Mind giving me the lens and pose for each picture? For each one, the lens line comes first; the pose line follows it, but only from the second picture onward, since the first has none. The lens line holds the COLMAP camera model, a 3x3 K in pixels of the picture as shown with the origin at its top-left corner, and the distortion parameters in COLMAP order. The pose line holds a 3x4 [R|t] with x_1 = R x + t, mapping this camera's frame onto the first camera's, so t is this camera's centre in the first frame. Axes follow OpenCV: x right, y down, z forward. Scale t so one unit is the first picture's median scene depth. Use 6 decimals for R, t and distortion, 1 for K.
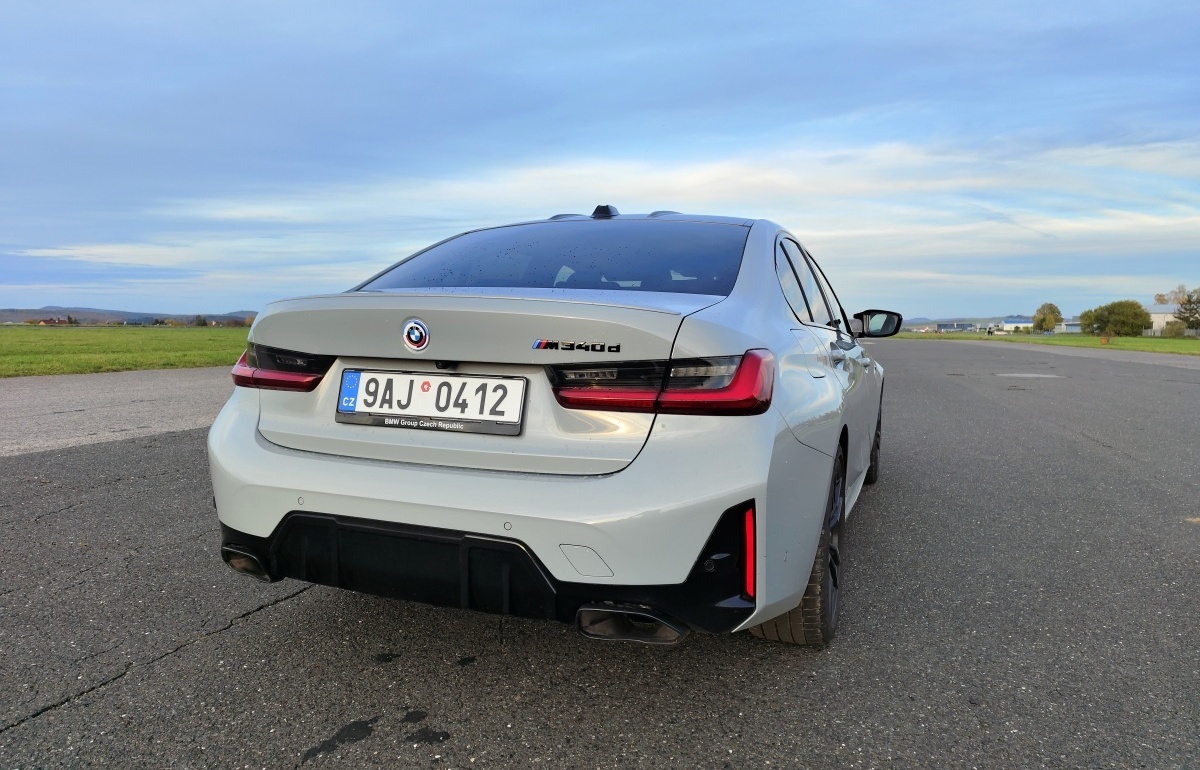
lens RADIAL K [[814.9, 0, 615.1], [0, 814.9, 345.2], [0, 0, 1]] dist [0.028505, -0.003986]
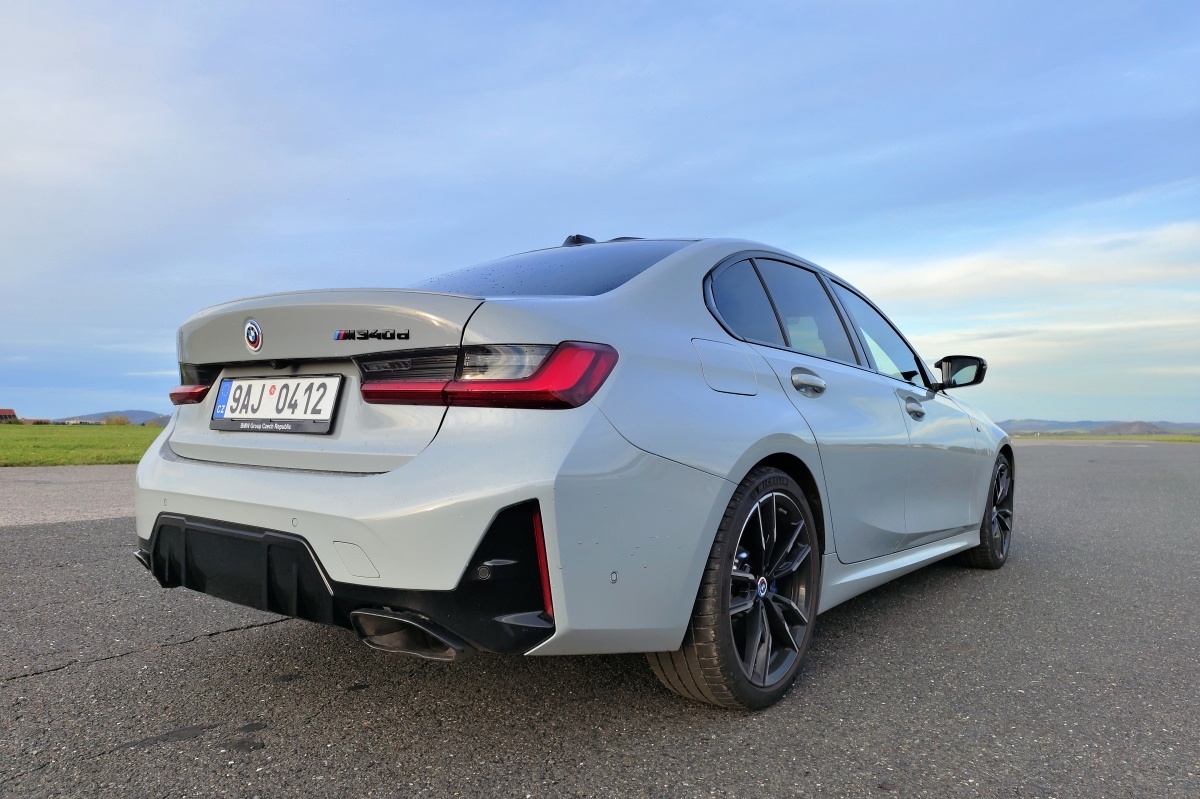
lens RADIAL K [[814.3, 0, 608.9], [0, 814.3, 399.9], [0, 0, 1]] dist [0.040548, -0.021568]
pose [[0.960588, -0.011027, -0.277758, 0.456545], [-0.005897, 0.998179, -0.060025, 0.124773], [0.277915, 0.059297, 0.958774, 0.161473]]
